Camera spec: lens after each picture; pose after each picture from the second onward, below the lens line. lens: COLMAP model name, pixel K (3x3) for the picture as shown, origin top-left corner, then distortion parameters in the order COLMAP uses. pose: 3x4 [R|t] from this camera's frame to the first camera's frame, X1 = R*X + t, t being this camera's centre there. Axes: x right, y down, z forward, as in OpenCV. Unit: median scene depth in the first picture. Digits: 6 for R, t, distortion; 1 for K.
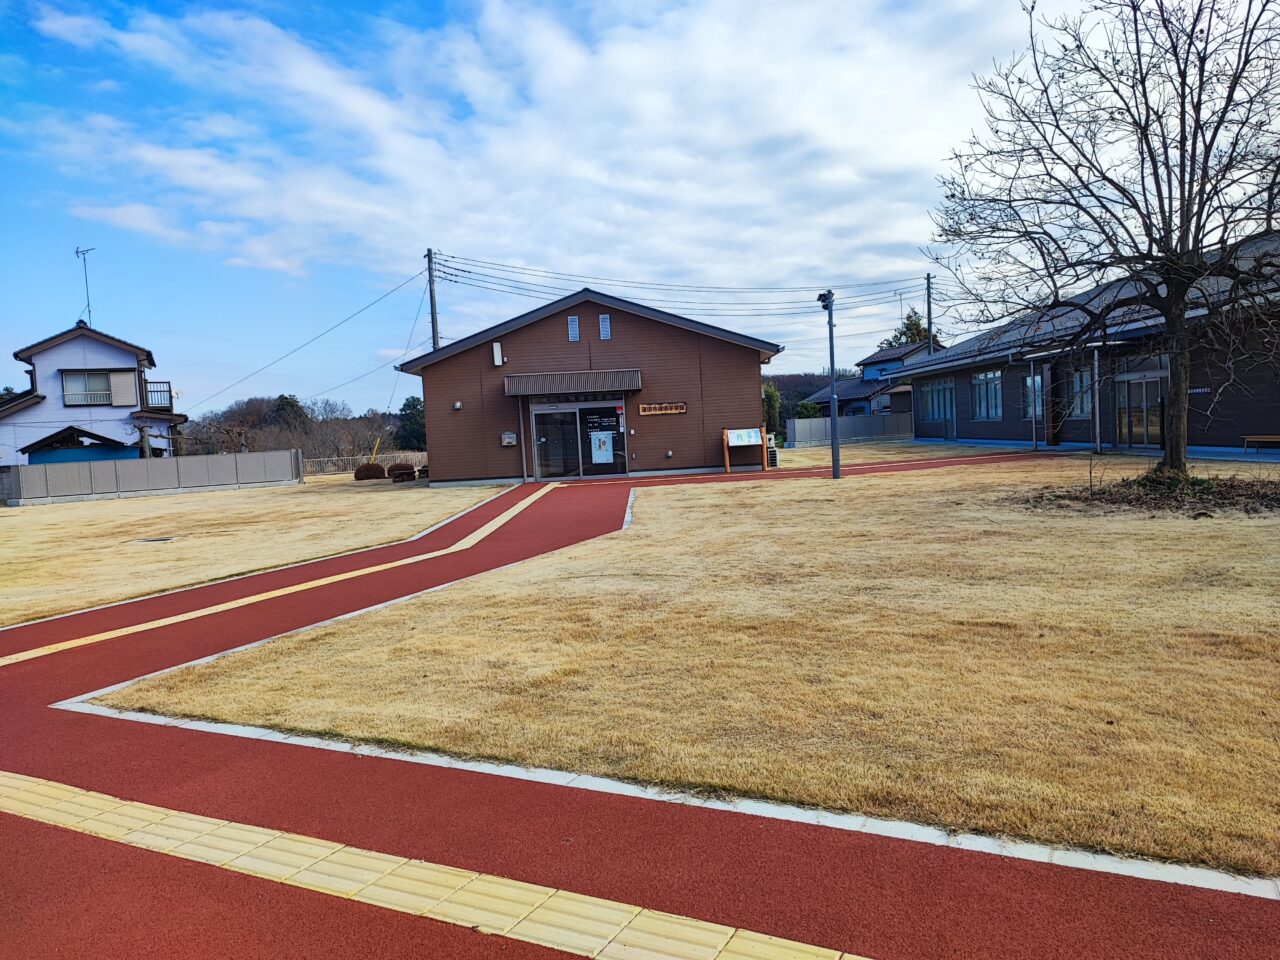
lens RADIAL K [[910.3, 0, 640.0], [0, 910.3, 480.0], [0, 0, 1]] dist [0.007601, -0.001515]
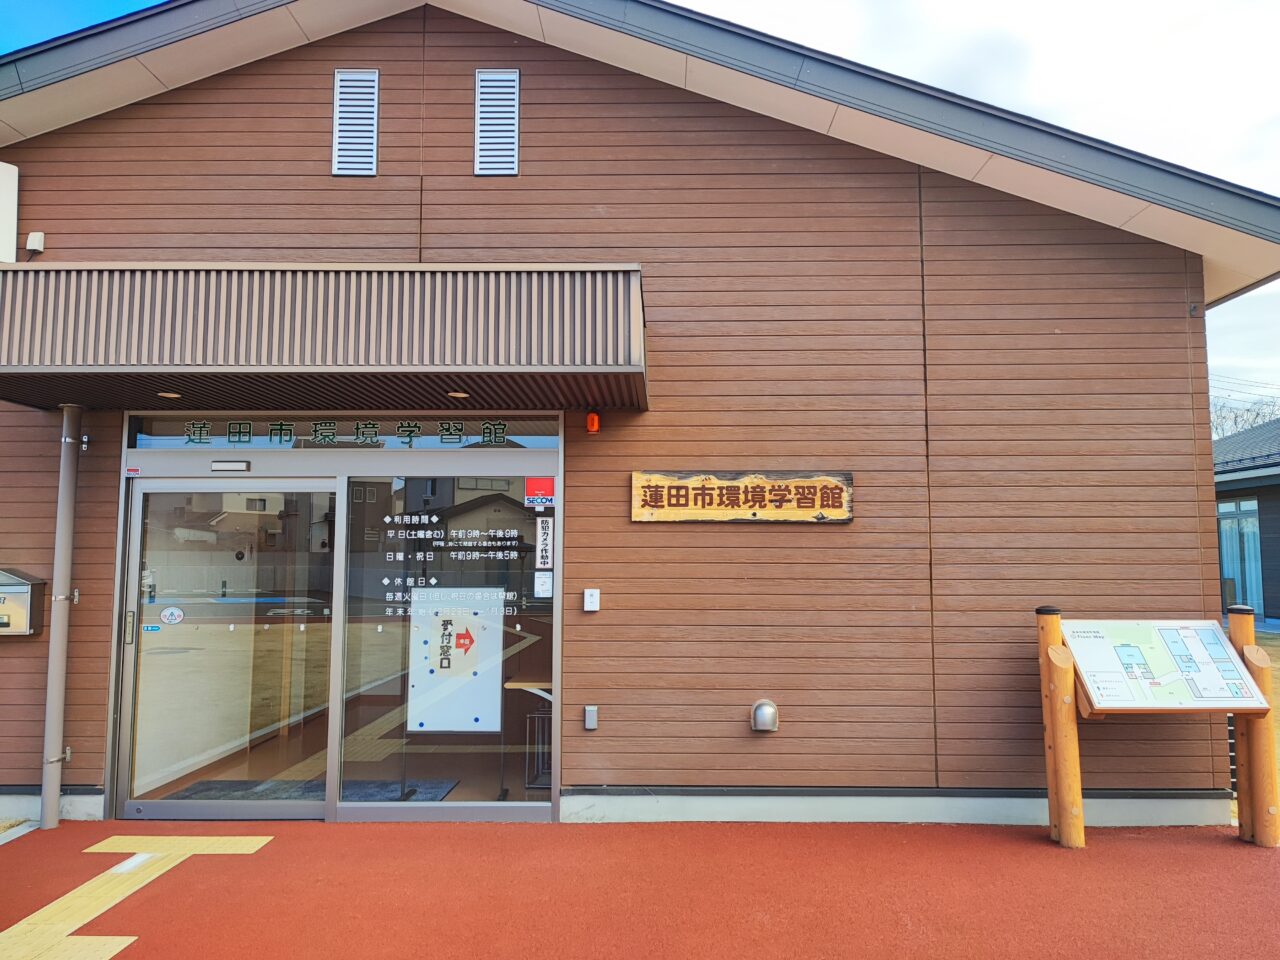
lens RADIAL K [[910.3, 0, 640.0], [0, 910.3, 480.0], [0, 0, 1]] dist [0.007601, -0.001515]
pose [[0.998598, 0.052816, -0.003419, 0.001976], [-0.052696, 0.986133, -0.157370, -0.047404], [-0.004940, 0.157329, 0.987534, 0.785950]]
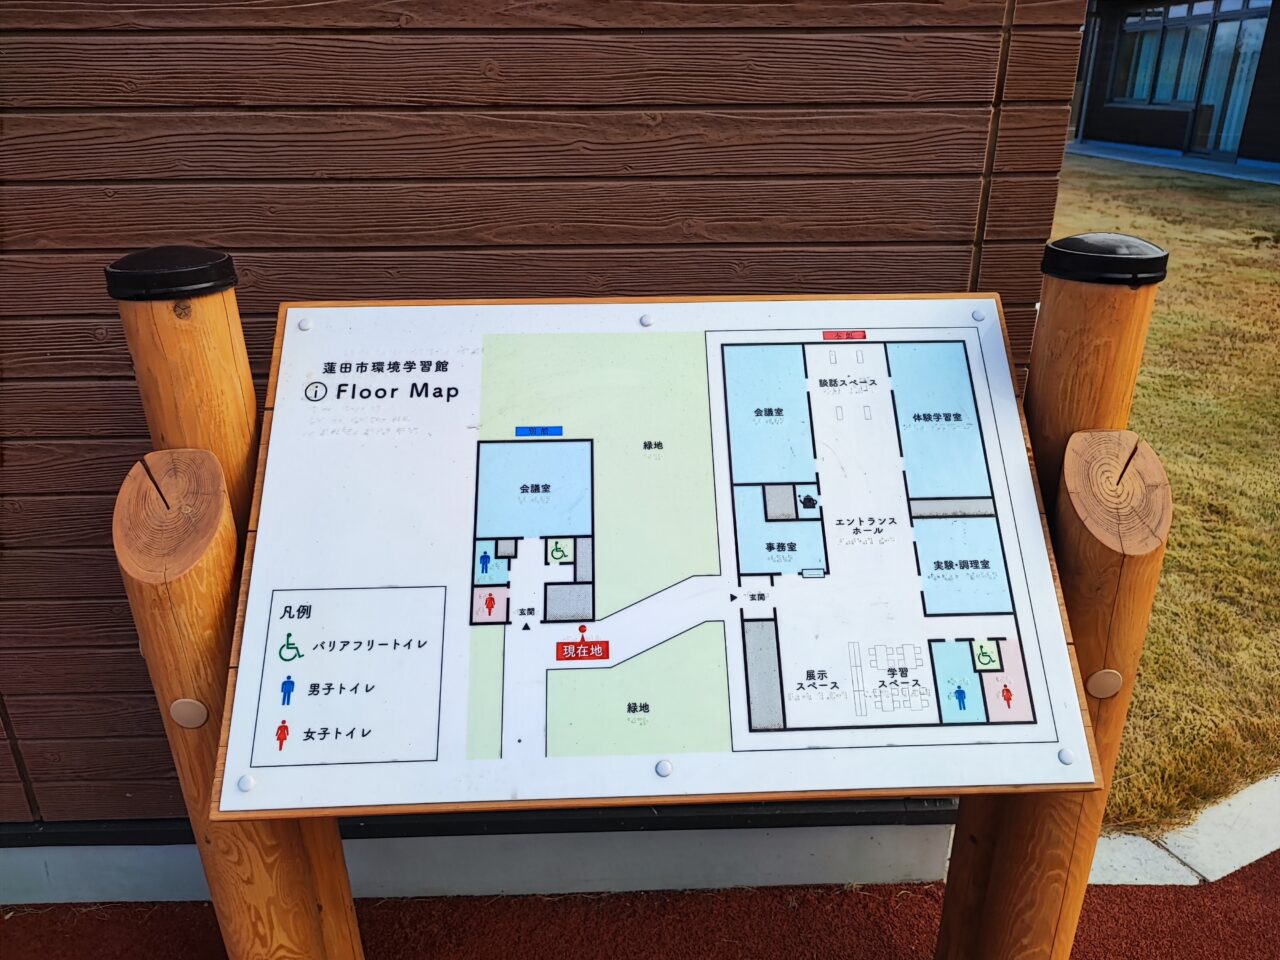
lens RADIAL K [[910.3, 0, 640.0], [0, 910.3, 480.0], [0, 0, 1]] dist [0.007601, -0.001515]
pose [[0.998030, 0.021852, 0.058816, 0.108734], [-0.039392, 0.947846, 0.316284, -0.059957], [-0.048837, -0.317978, 0.946840, 0.942885]]
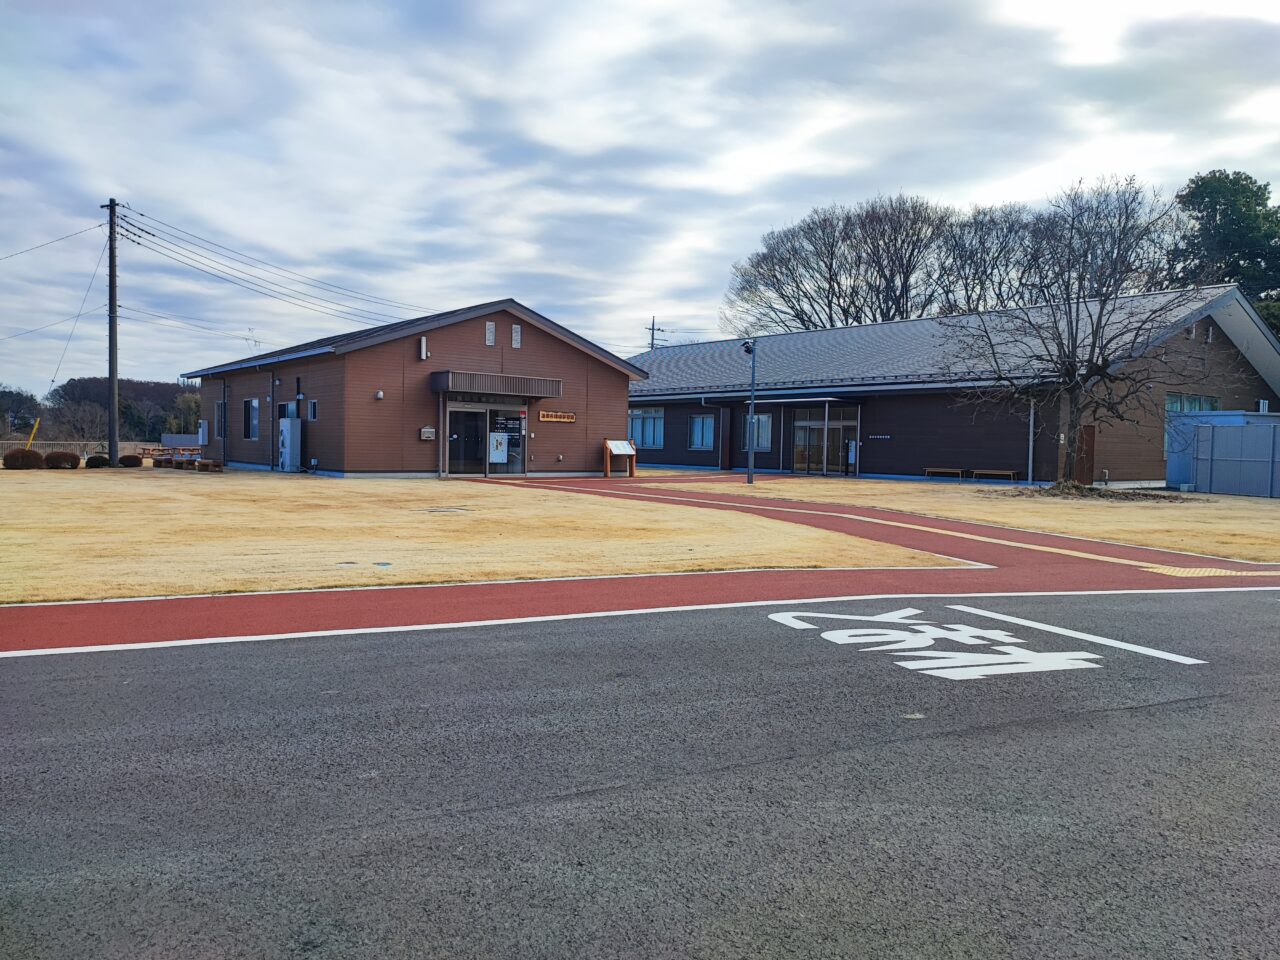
lens RADIAL K [[910.3, 0, 640.0], [0, 910.3, 480.0], [0, 0, 1]] dist [0.007601, -0.001515]
pose [[0.772724, 0.044598, 0.633173, -0.595237], [-0.024650, 0.998885, -0.040275, 0.041083], [-0.634263, 0.015514, 0.772961, 0.076645]]
